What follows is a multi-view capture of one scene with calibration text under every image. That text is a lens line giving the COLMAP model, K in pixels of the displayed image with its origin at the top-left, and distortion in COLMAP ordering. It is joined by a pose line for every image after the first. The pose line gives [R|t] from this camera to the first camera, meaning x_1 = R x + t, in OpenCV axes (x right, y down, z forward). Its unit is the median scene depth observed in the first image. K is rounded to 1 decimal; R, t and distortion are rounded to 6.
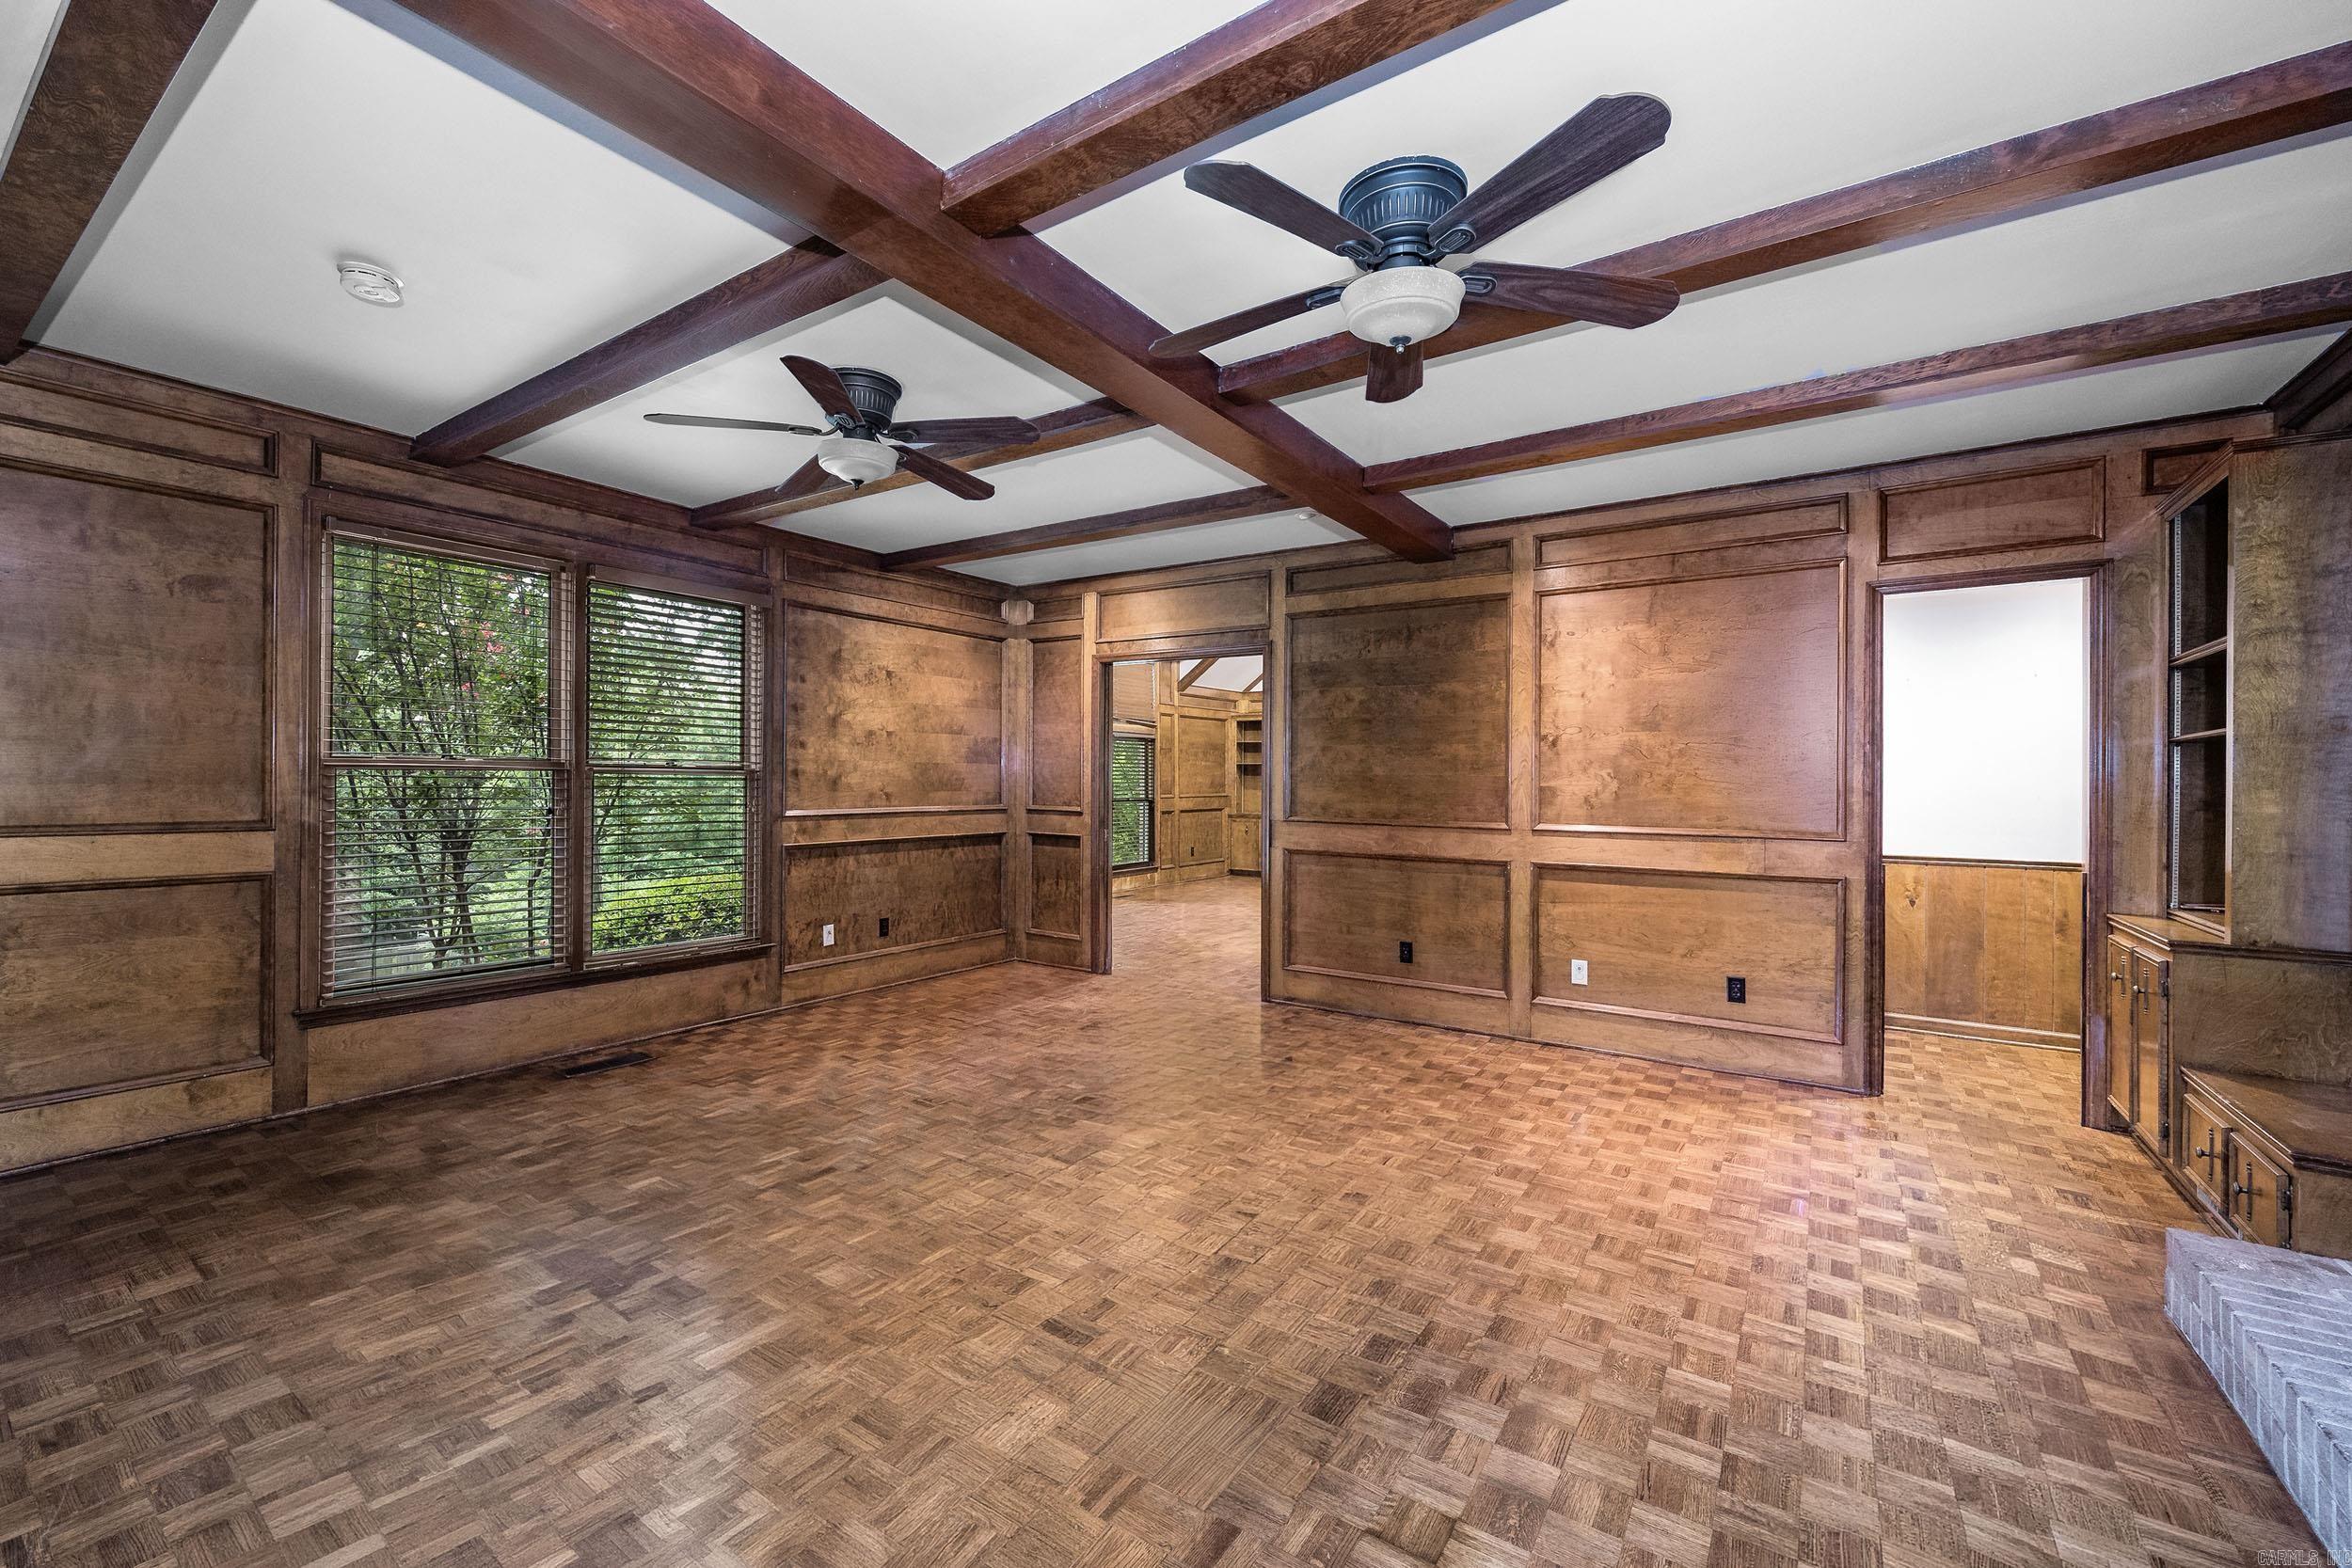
lens RADIAL K [[956.9, 0, 1109.1], [0, 956.9, 787.4], [0, 0, 1]] dist [0.000129, -0.000086]
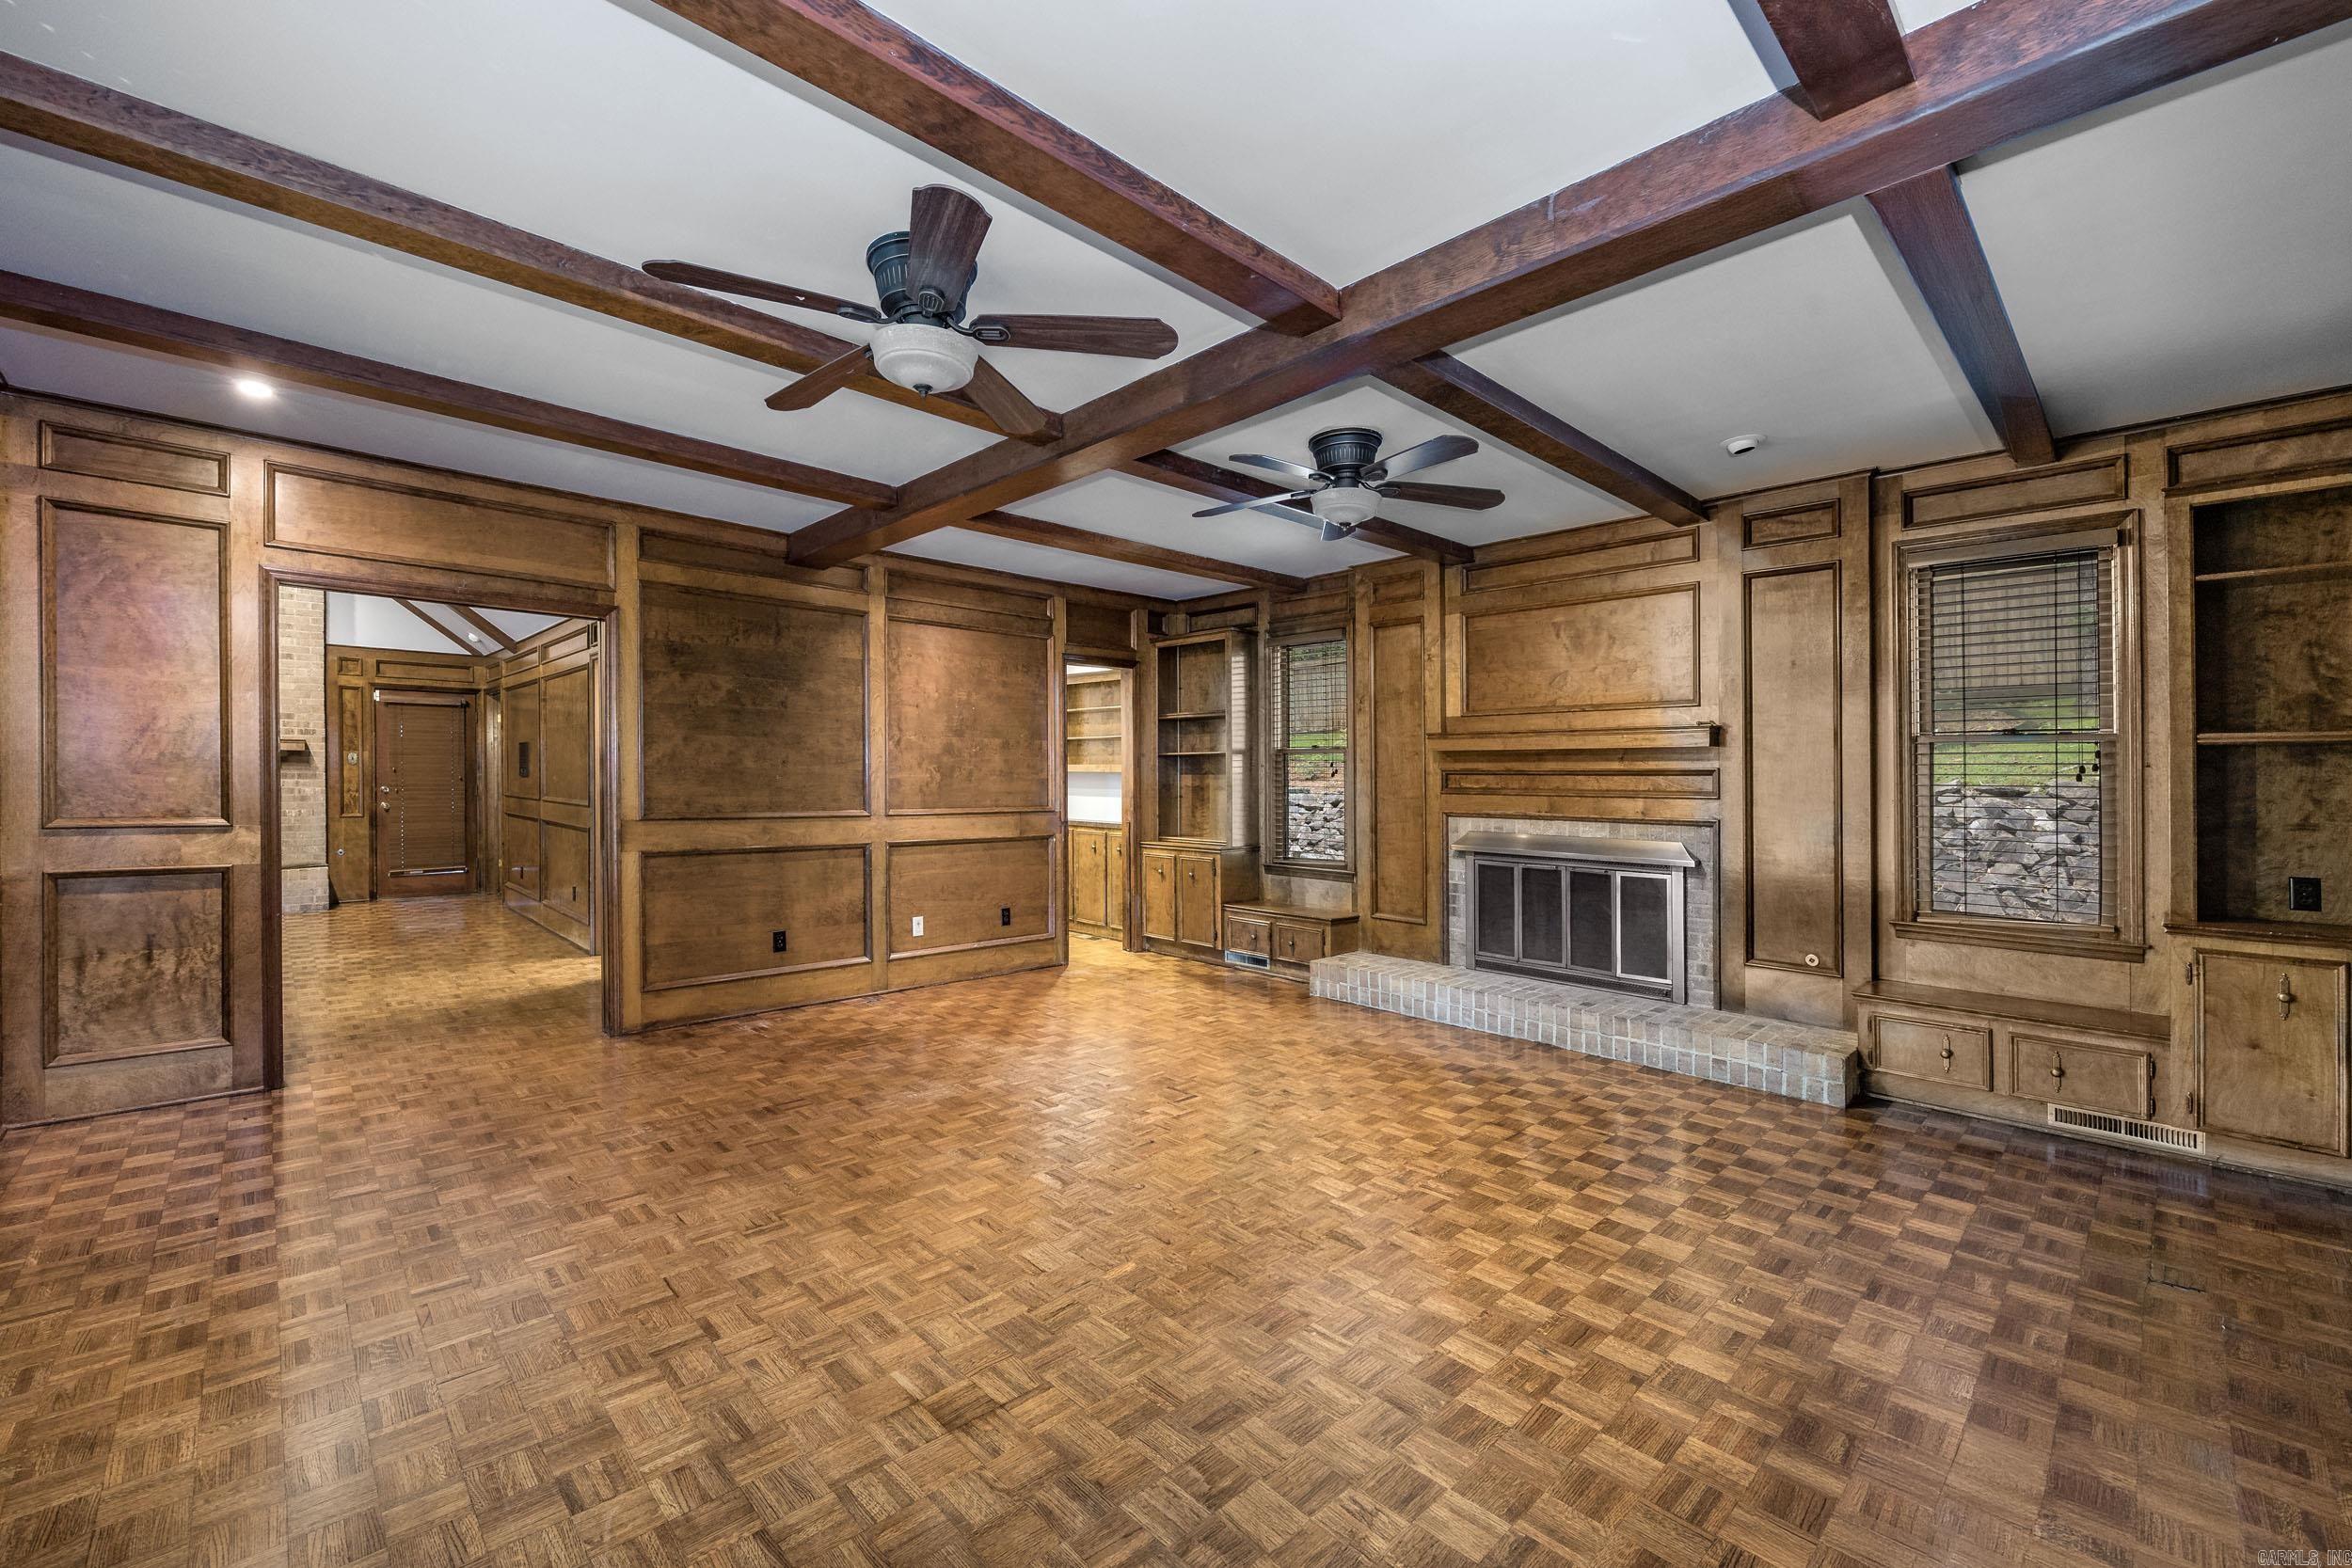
lens RADIAL K [[956.9, 0, 1109.1], [0, 956.9, 787.4], [0, 0, 1]] dist [0.000129, -0.000086]
pose [[0.216713, -0.016254, 0.976100, -0.647401], [0.000561, 0.999863, 0.016526, -0.009731], [-0.976235, -0.003034, 0.216693, 0.460514]]
